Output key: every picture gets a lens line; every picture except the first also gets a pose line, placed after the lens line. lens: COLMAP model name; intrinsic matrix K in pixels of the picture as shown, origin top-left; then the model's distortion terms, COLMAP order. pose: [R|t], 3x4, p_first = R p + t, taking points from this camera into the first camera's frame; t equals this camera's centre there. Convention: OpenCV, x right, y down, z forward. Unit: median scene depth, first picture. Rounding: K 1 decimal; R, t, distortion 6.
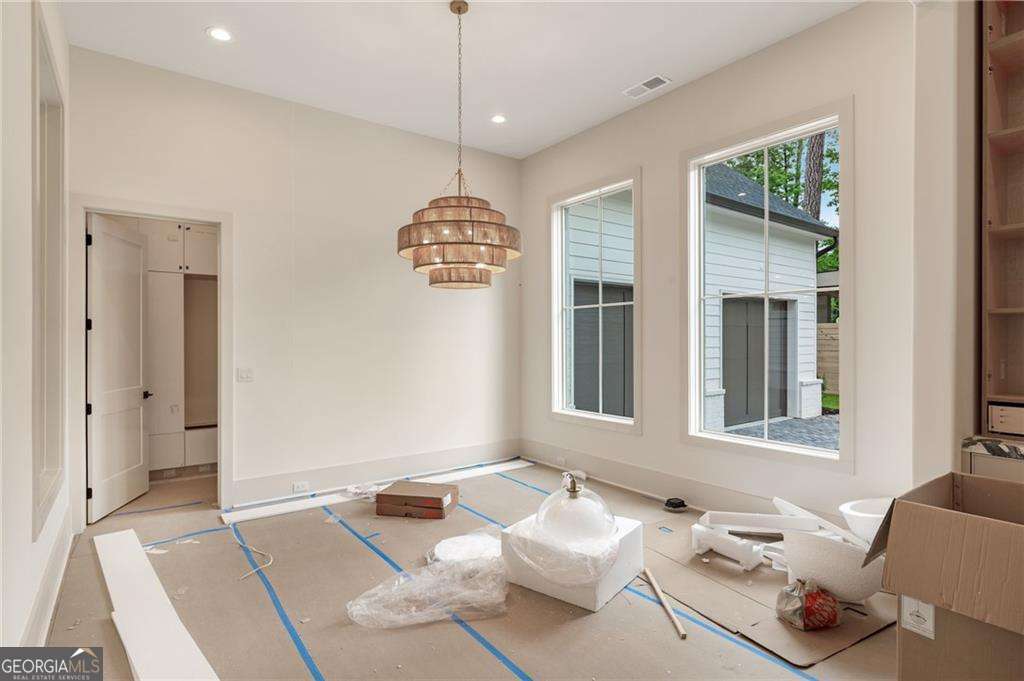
lens RADIAL K [[529.0, 0, 515.0], [0, 529.0, 347.5], [0, 0, 1]] dist [0.002051, 0.000072]
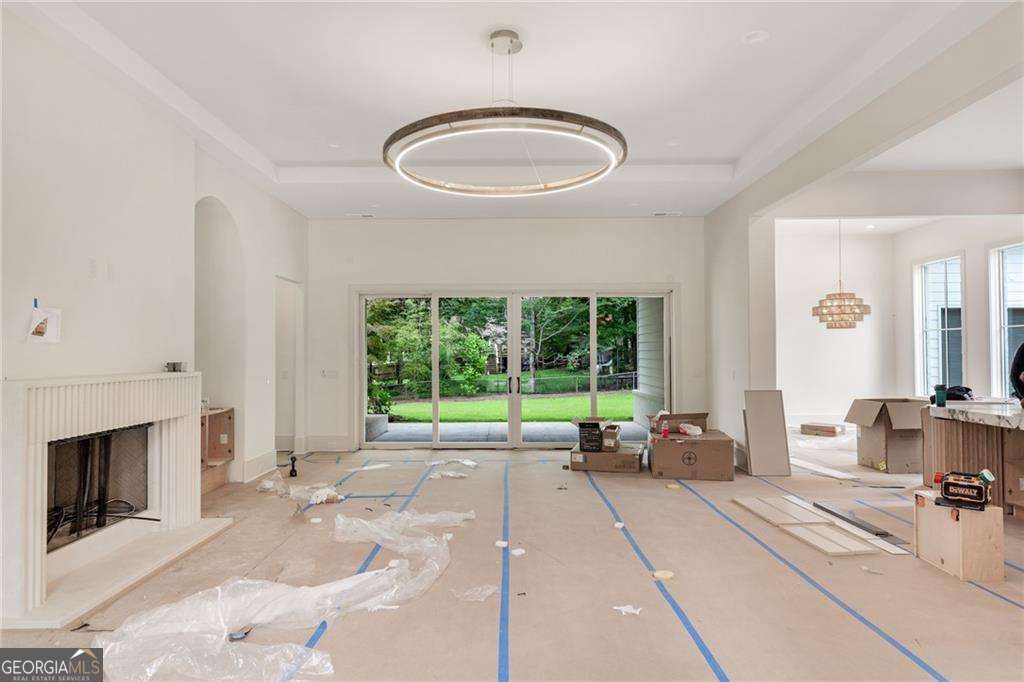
lens RADIAL K [[650.0, 0, 509.4], [0, 650.0, 344.7], [0, 0, 1]] dist [0.026285, 0.001303]
pose [[0.807703, -0.010640, -0.589493, 0.425195], [0.004923, 0.999924, -0.011303, -0.024753], [0.589569, 0.006227, 0.807694, -2.251265]]
